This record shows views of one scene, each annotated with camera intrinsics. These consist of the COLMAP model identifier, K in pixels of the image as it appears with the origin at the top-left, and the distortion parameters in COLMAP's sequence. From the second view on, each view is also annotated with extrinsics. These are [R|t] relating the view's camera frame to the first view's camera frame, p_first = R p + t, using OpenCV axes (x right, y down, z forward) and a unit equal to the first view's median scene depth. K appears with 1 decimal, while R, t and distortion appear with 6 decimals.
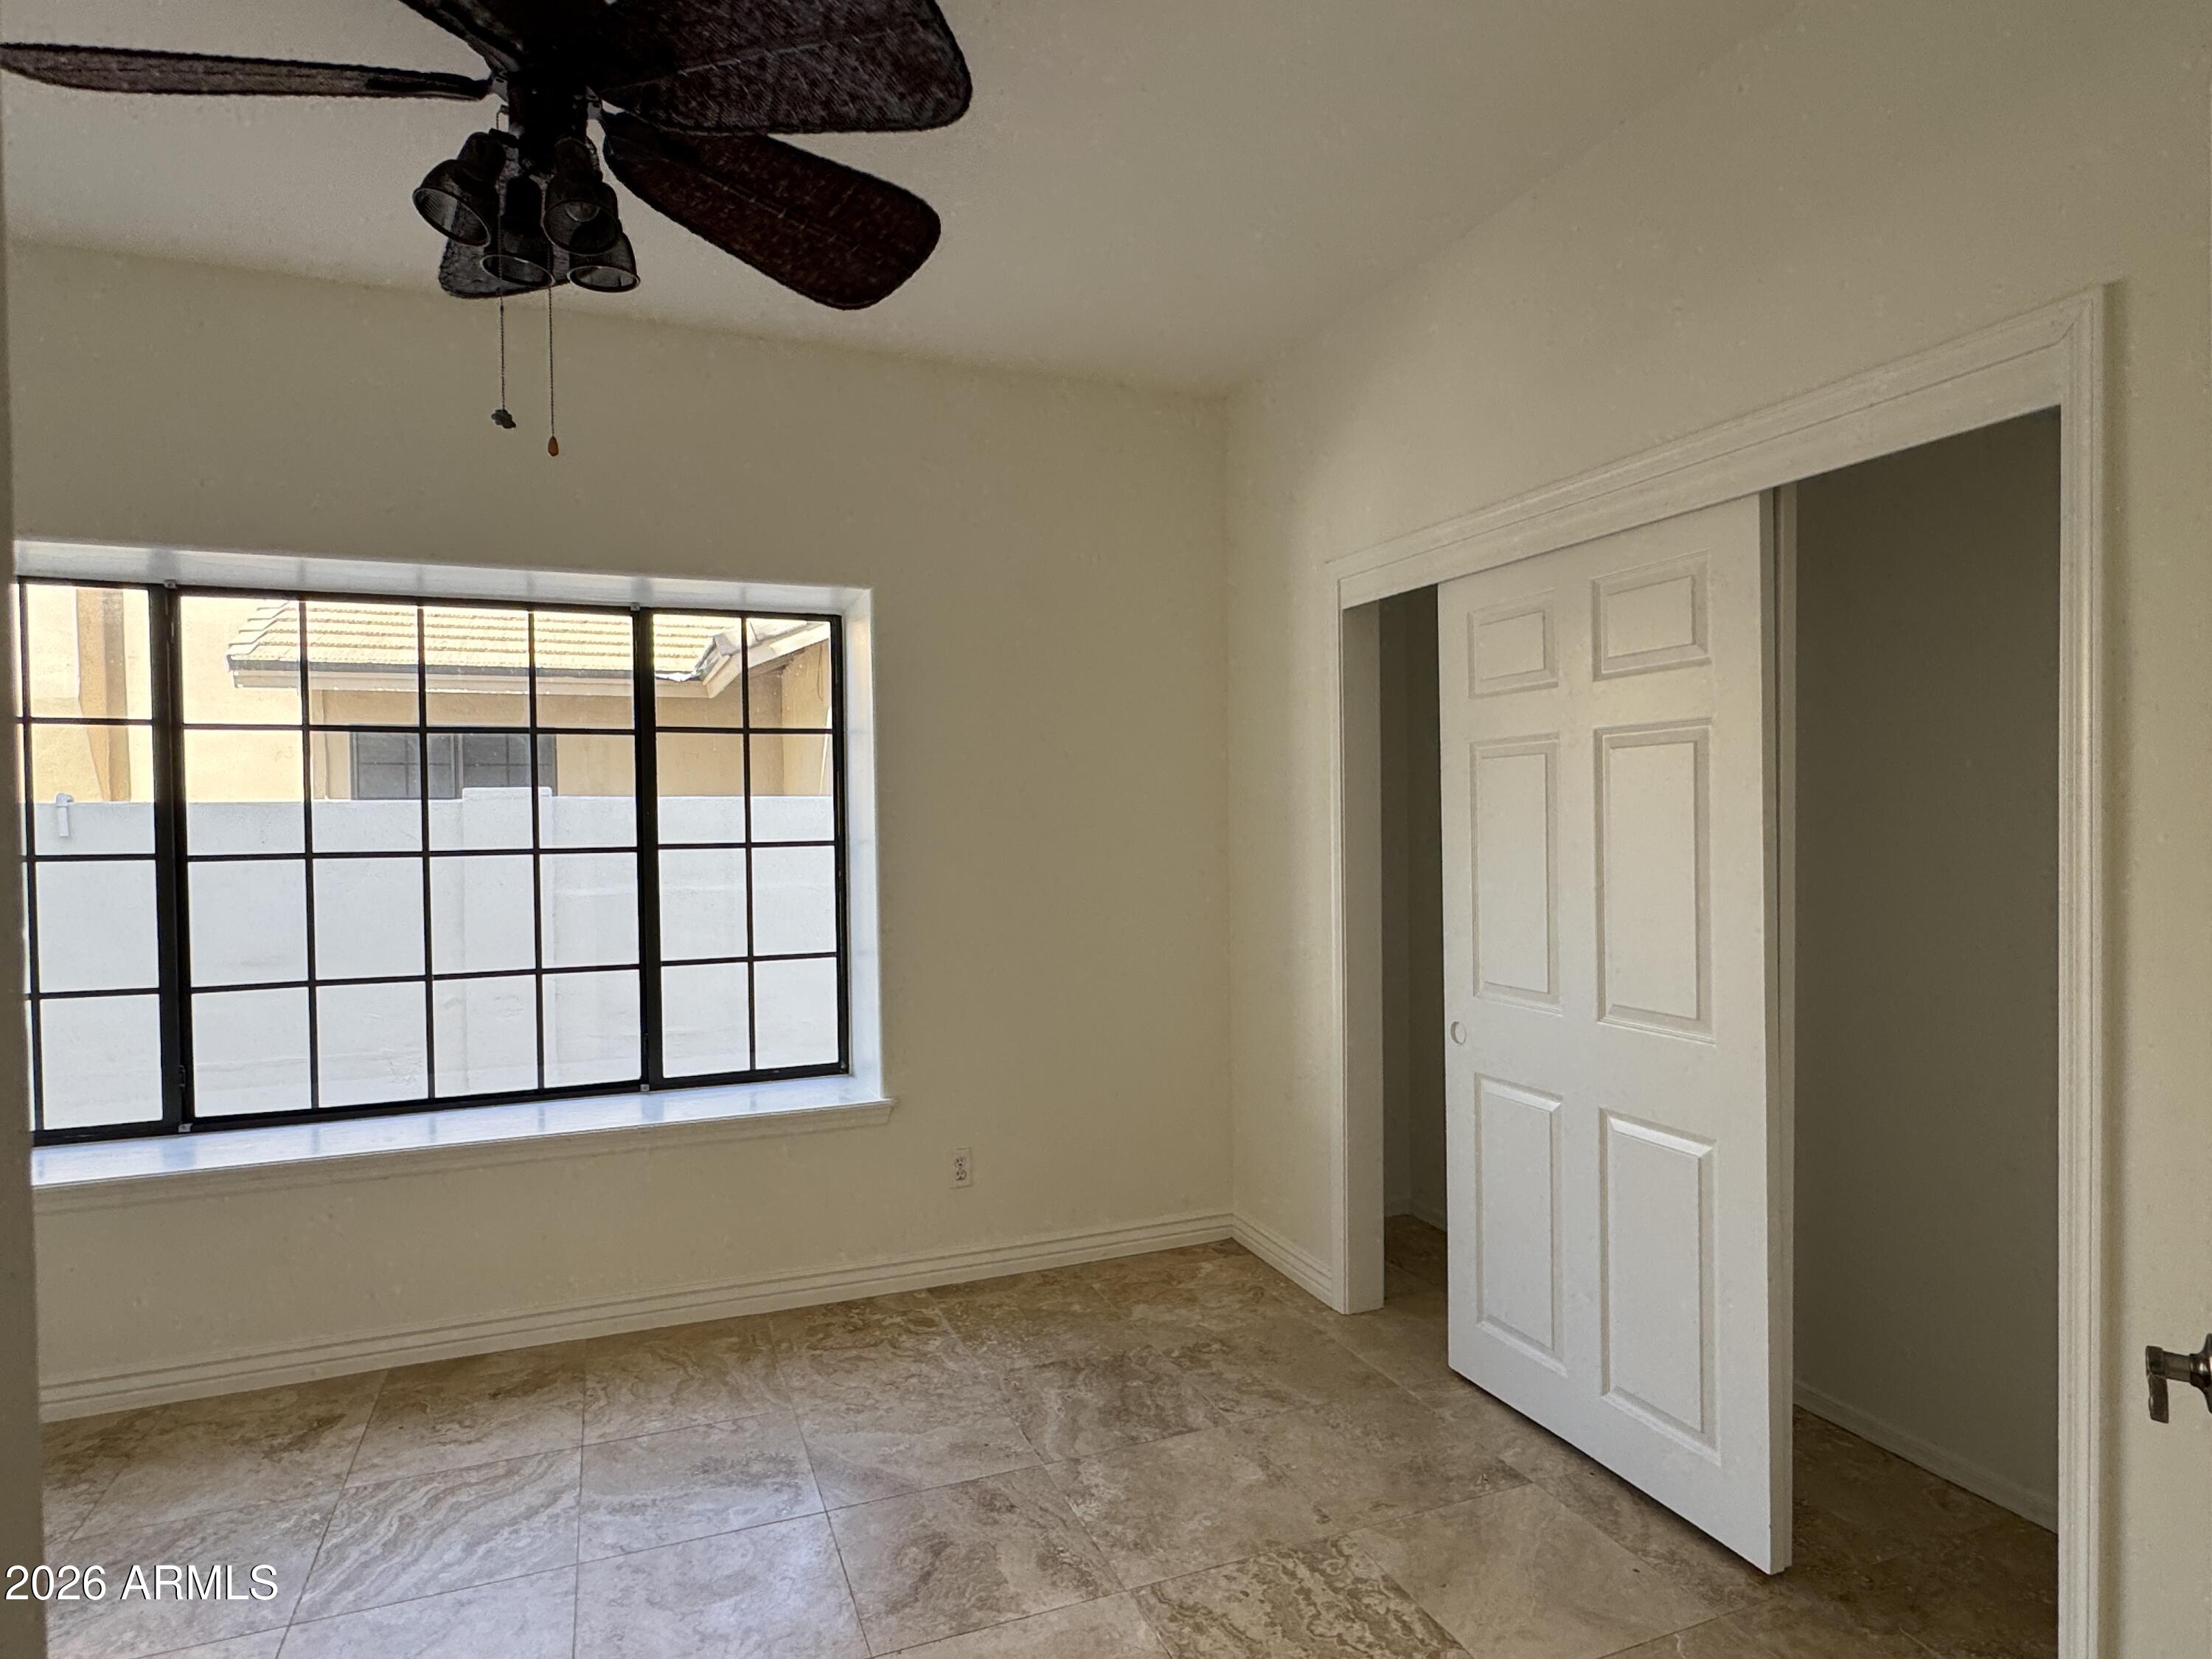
lens RADIAL K [[1095.5, 0, 1108.4], [0, 1095.5, 831.7], [0, 0, 1]] dist [0.000235, -0.000088]
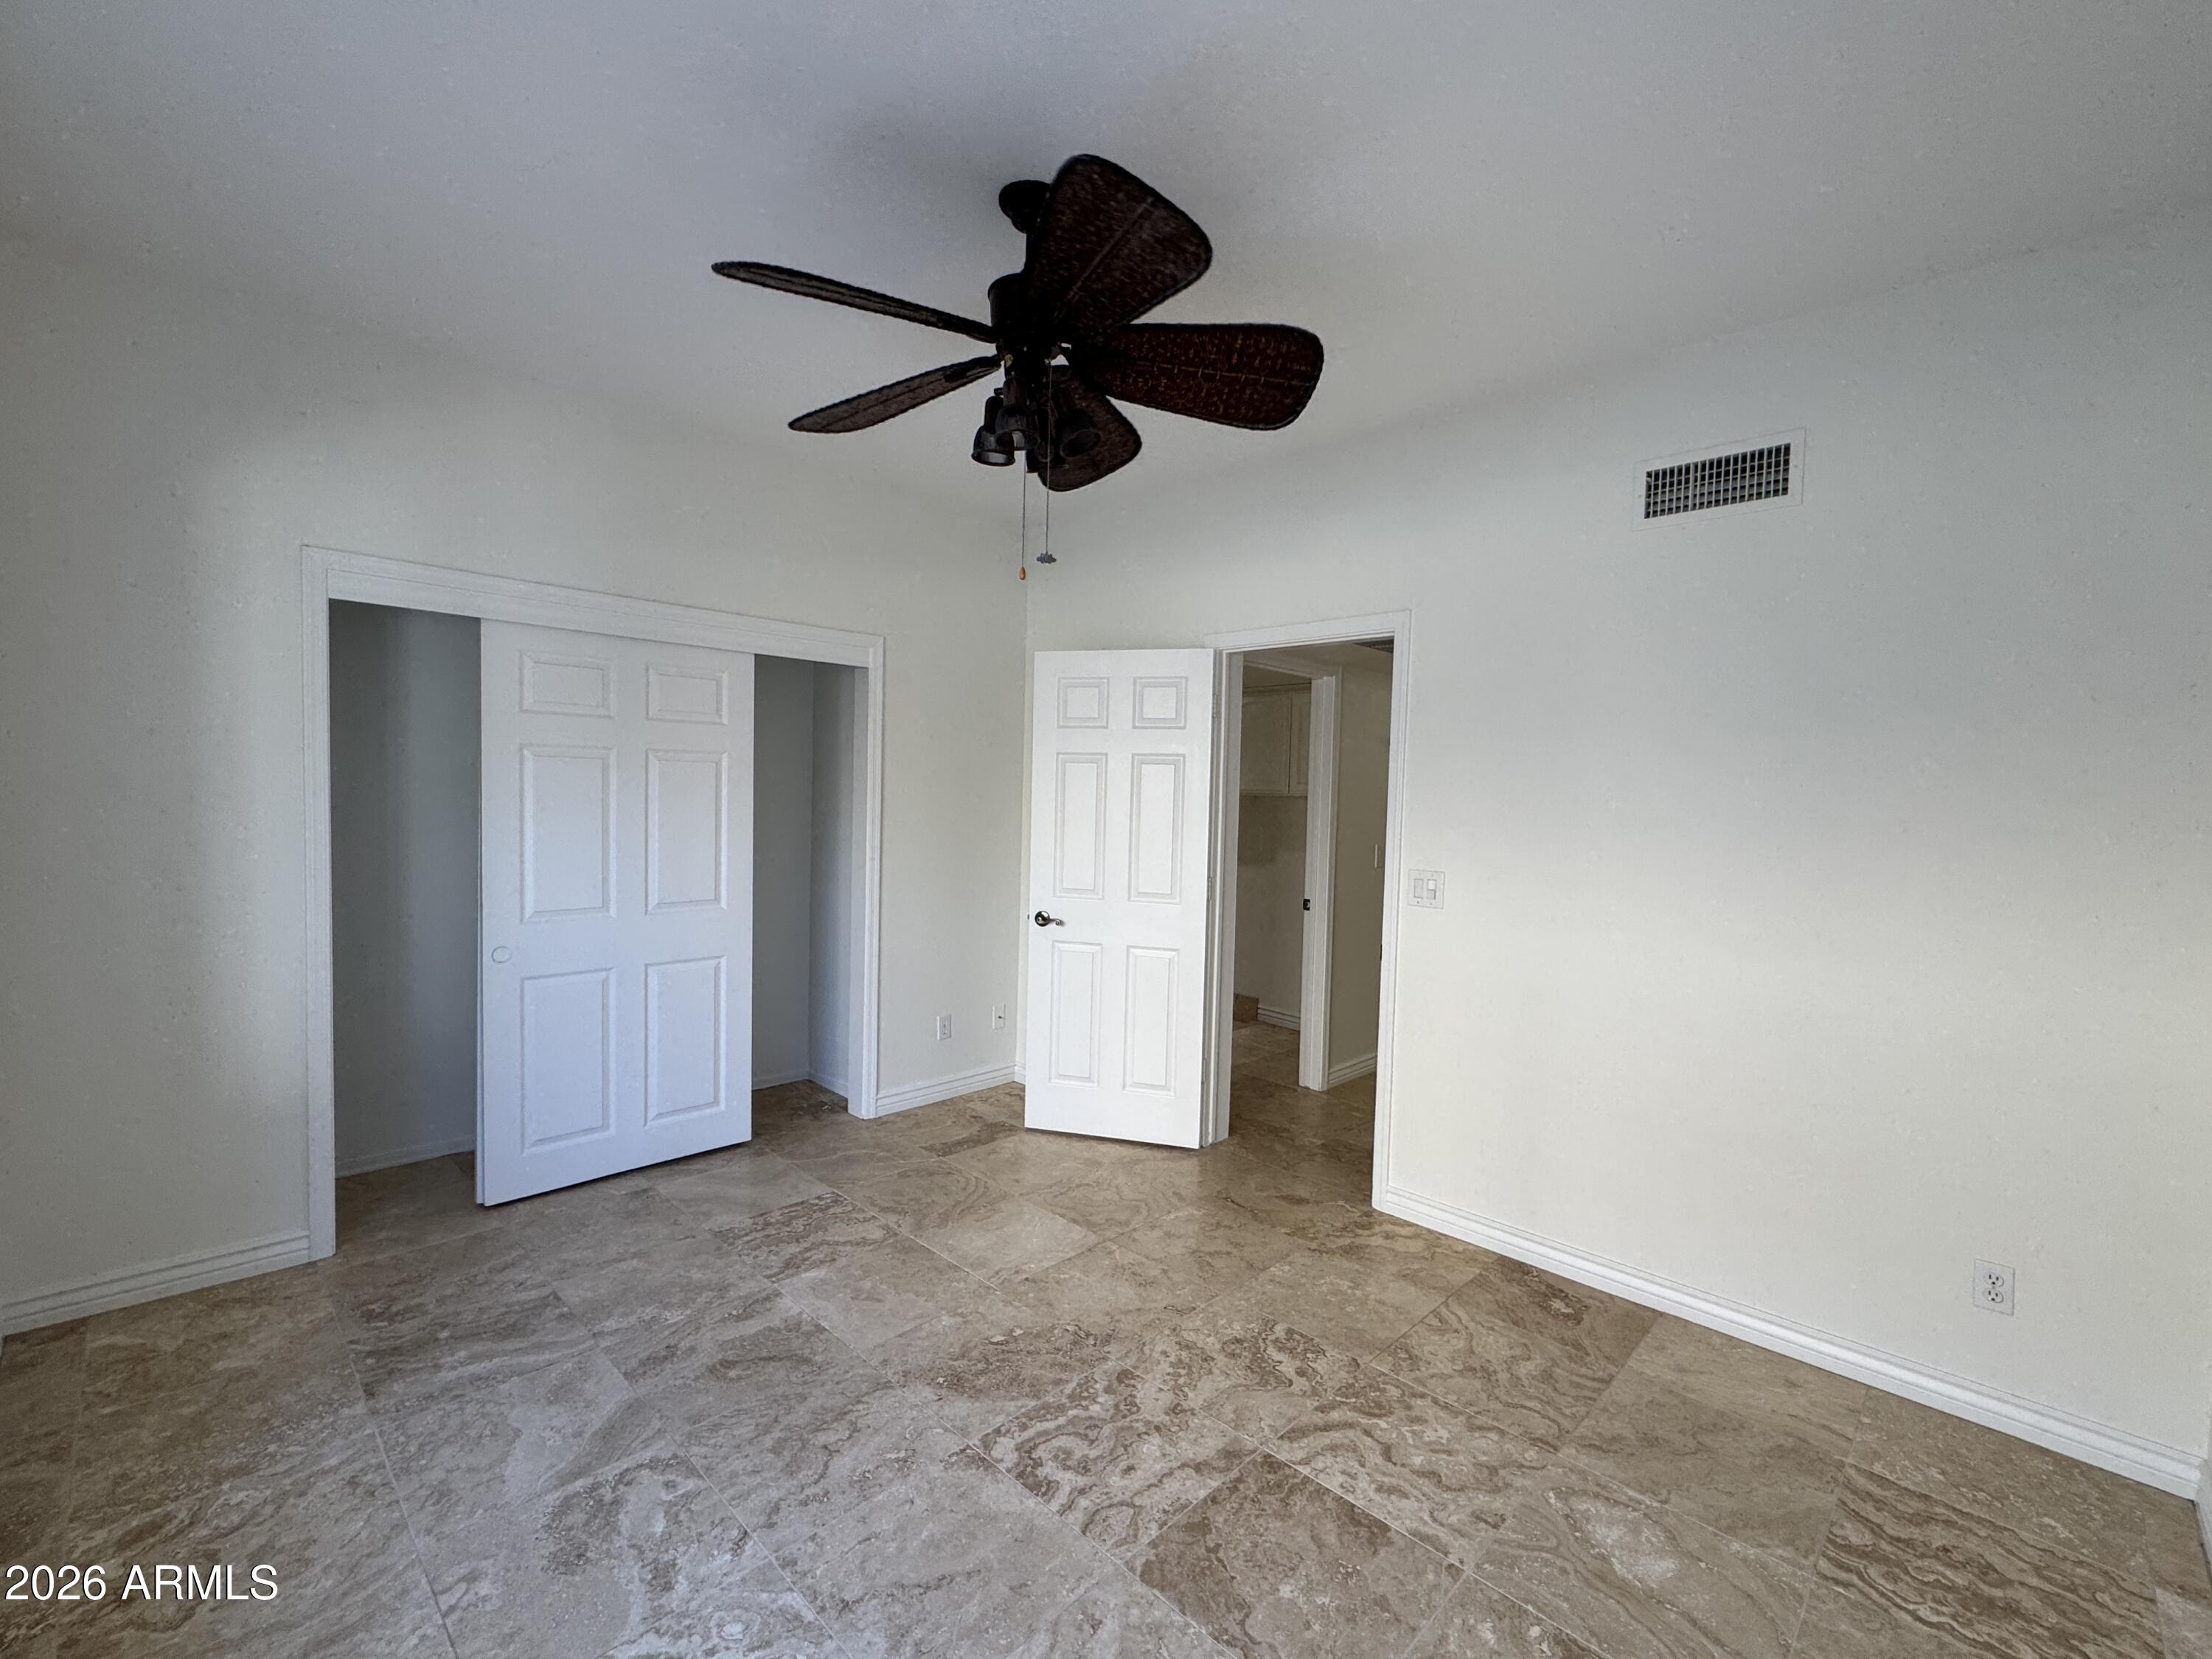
lens RADIAL K [[944.8, 0, 1102.7], [0, 944.8, 834.1], [0, 0, 1]] dist [0.001336, 0.000256]
pose [[-0.352512, -0.035253, 0.935143, -1.075490], [-0.009741, 0.999374, 0.034003, 0.025888], [-0.935757, 0.002877, -0.352635, 0.839231]]
